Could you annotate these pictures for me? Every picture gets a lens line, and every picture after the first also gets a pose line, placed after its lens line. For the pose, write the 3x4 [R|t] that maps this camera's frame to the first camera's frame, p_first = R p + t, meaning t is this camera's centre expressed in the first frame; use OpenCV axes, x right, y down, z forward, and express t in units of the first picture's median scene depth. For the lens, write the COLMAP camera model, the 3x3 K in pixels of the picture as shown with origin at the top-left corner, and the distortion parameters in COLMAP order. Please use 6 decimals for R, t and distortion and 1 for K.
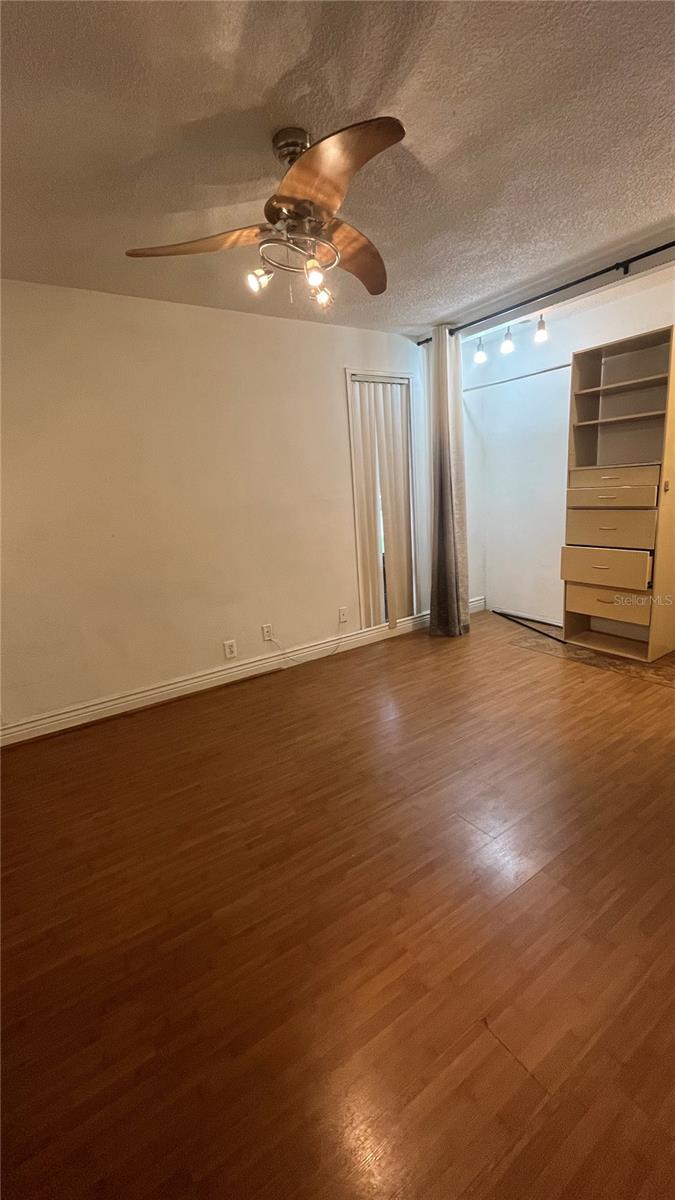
lens RADIAL K [[489.1, 0, 341.7], [0, 489.1, 599.1], [0, 0, 1]] dist [-0.001577, 0.000026]
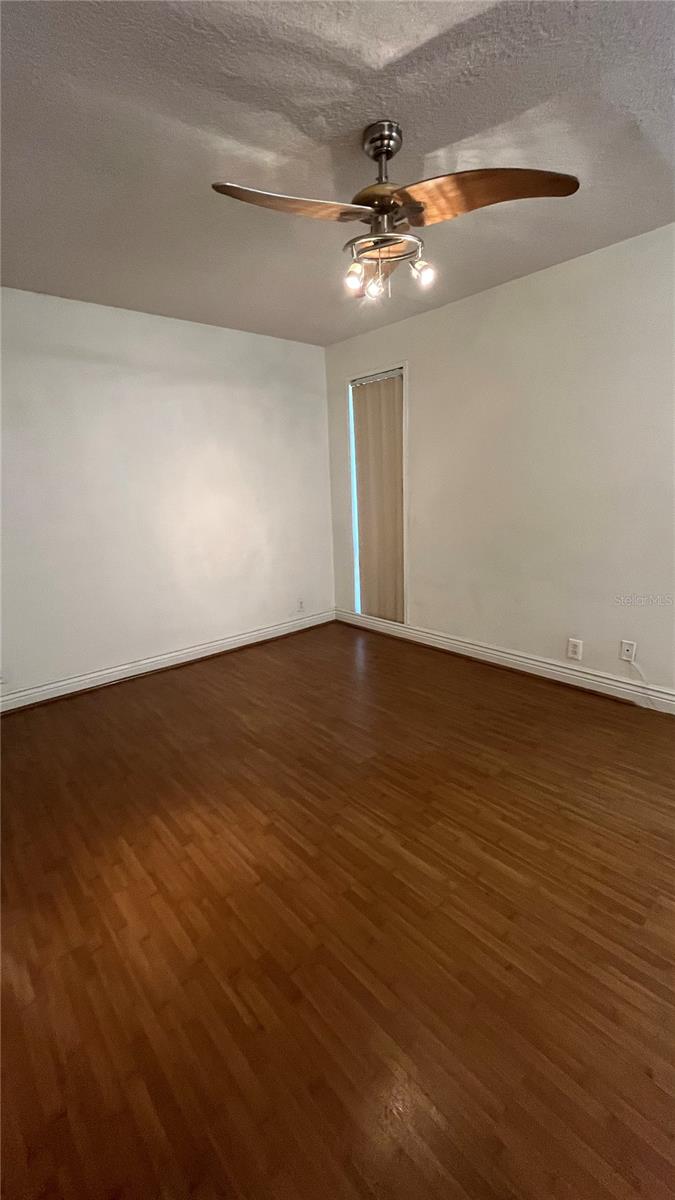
lens RADIAL K [[489.1, 0, 340.3], [0, 489.1, 599.5], [0, 0, 1]] dist [-0.001577, 0.000026]
pose [[0.115581, 0.287983, -0.950635, 0.540725], [-0.186617, 0.946302, 0.263981, -0.136980], [0.975610, 0.146894, 0.163117, 0.432402]]
